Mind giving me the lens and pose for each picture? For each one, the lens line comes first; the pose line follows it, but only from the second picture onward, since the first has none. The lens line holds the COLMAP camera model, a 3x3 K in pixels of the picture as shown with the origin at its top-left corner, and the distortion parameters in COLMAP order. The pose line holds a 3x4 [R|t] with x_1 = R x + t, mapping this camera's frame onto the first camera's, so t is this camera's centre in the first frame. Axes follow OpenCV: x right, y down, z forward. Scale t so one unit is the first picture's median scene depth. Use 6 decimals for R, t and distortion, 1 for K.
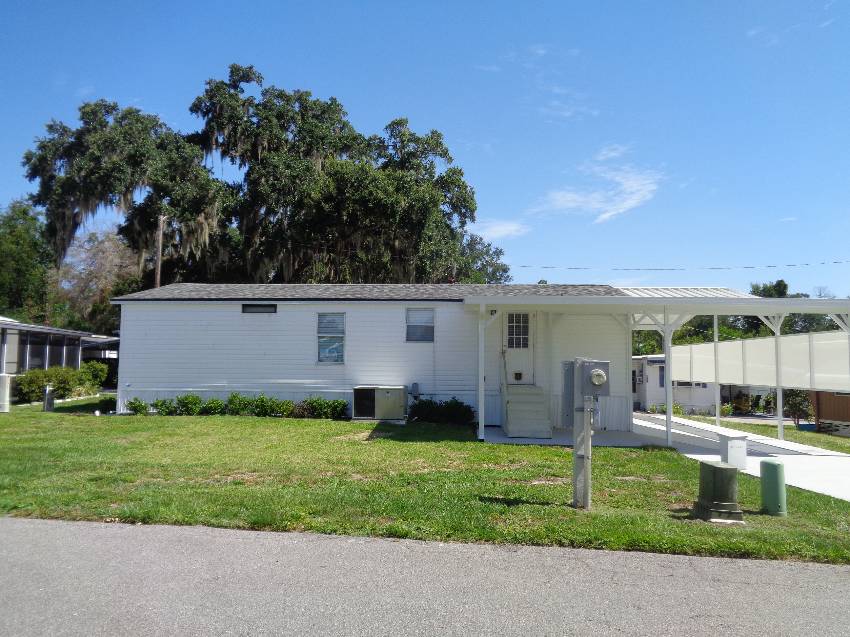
lens RADIAL K [[659.3, 0, 425.0], [0, 659.3, 318.5], [0, 0, 1]] dist [0.004253, 0.000977]
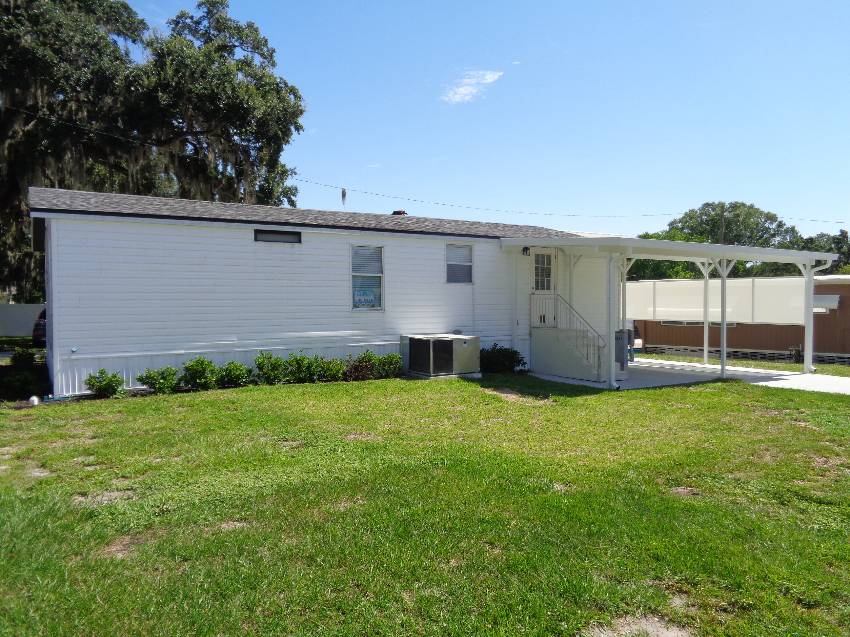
lens RADIAL K [[659.3, 0, 425.0], [0, 659.3, 318.5], [0, 0, 1]] dist [0.004253, 0.000977]
pose [[0.808978, -0.027468, 0.587197, -0.560621], [-0.024903, 0.996409, 0.080919, 0.012489], [-0.587311, -0.080085, 0.805389, 0.316945]]
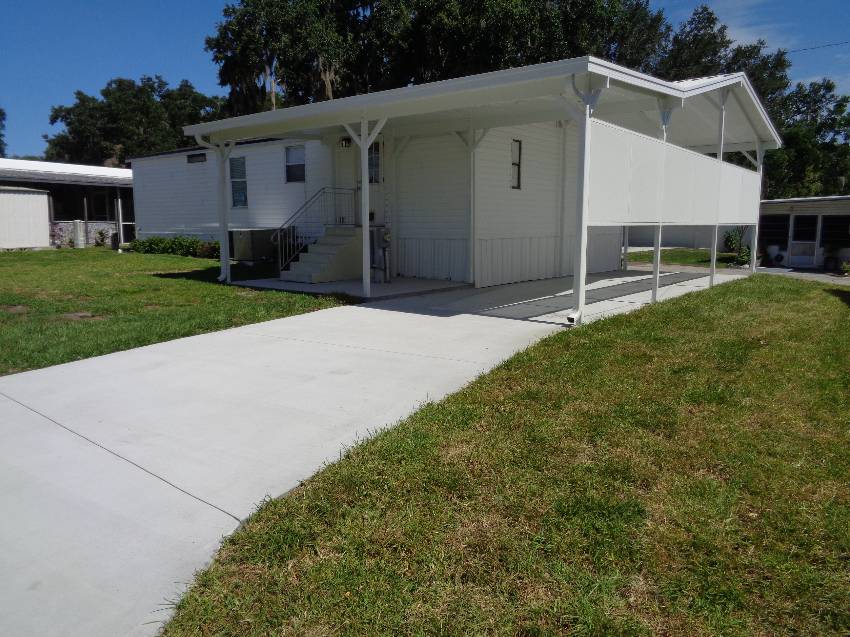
lens RADIAL K [[659.3, 0, 425.0], [0, 659.3, 318.5], [0, 0, 1]] dist [0.004253, 0.000977]
pose [[0.819095, 0.069017, -0.569490, 0.707028], [0.051007, 0.980042, 0.192135, 0.055164], [0.571385, -0.186424, 0.799228, 0.303523]]
